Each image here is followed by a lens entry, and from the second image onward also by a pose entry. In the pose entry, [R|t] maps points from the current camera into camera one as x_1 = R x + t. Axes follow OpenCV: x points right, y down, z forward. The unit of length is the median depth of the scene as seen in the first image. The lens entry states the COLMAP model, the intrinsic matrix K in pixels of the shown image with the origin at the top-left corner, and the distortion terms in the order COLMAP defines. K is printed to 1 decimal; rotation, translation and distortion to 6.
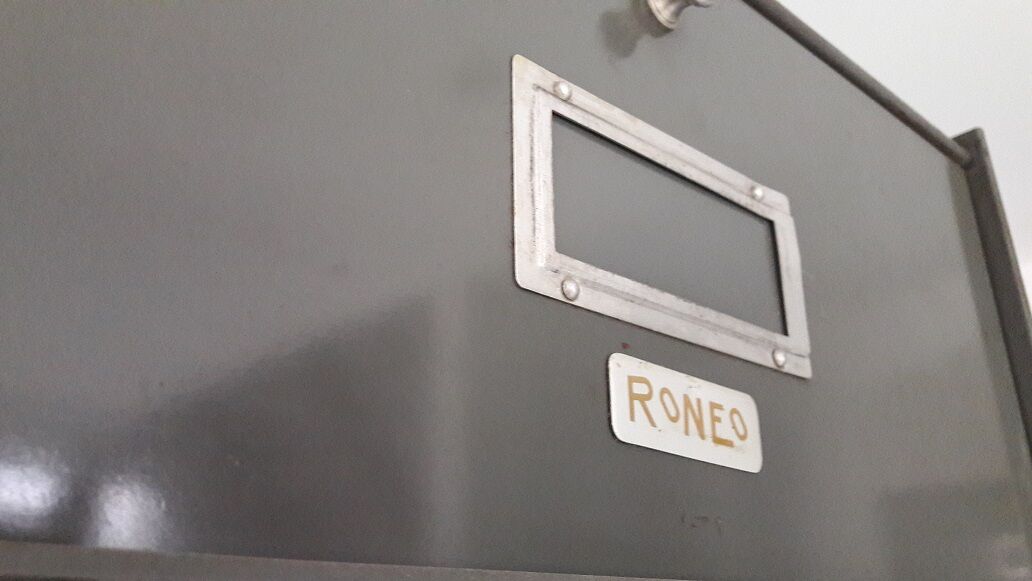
lens RADIAL K [[848.0, 0, 516.0], [0, 848.0, 290.5], [0, 0, 1]] dist [0.054471, -0.009792]
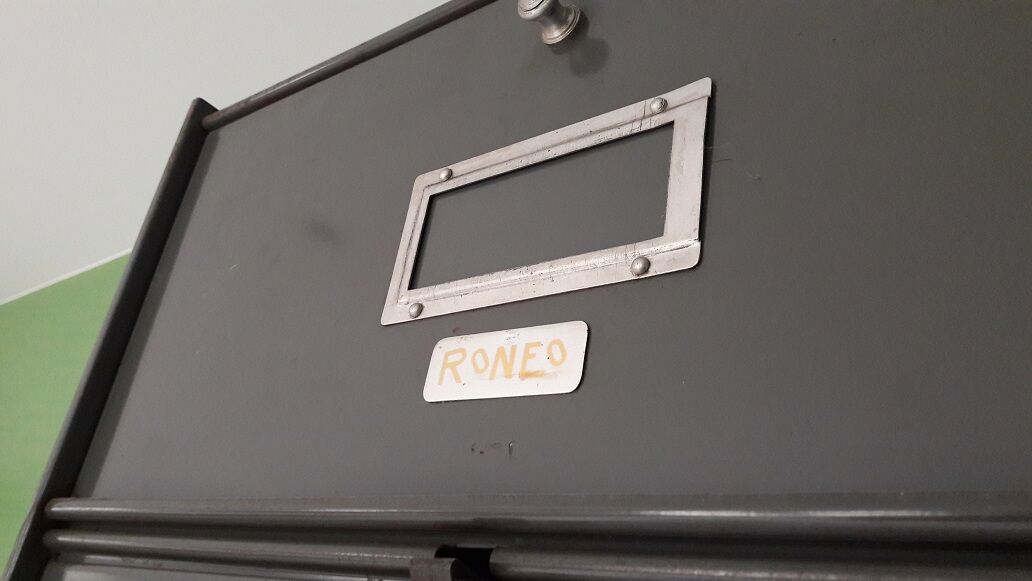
lens RADIAL K [[848.0, 0, 516.0], [0, 848.0, 290.5], [0, 0, 1]] dist [0.054471, -0.009792]
pose [[0.213646, -0.392123, -0.894759, 1.295529], [0.222530, 0.911362, -0.346265, 0.466289], [0.951228, -0.125133, 0.281968, 0.705710]]
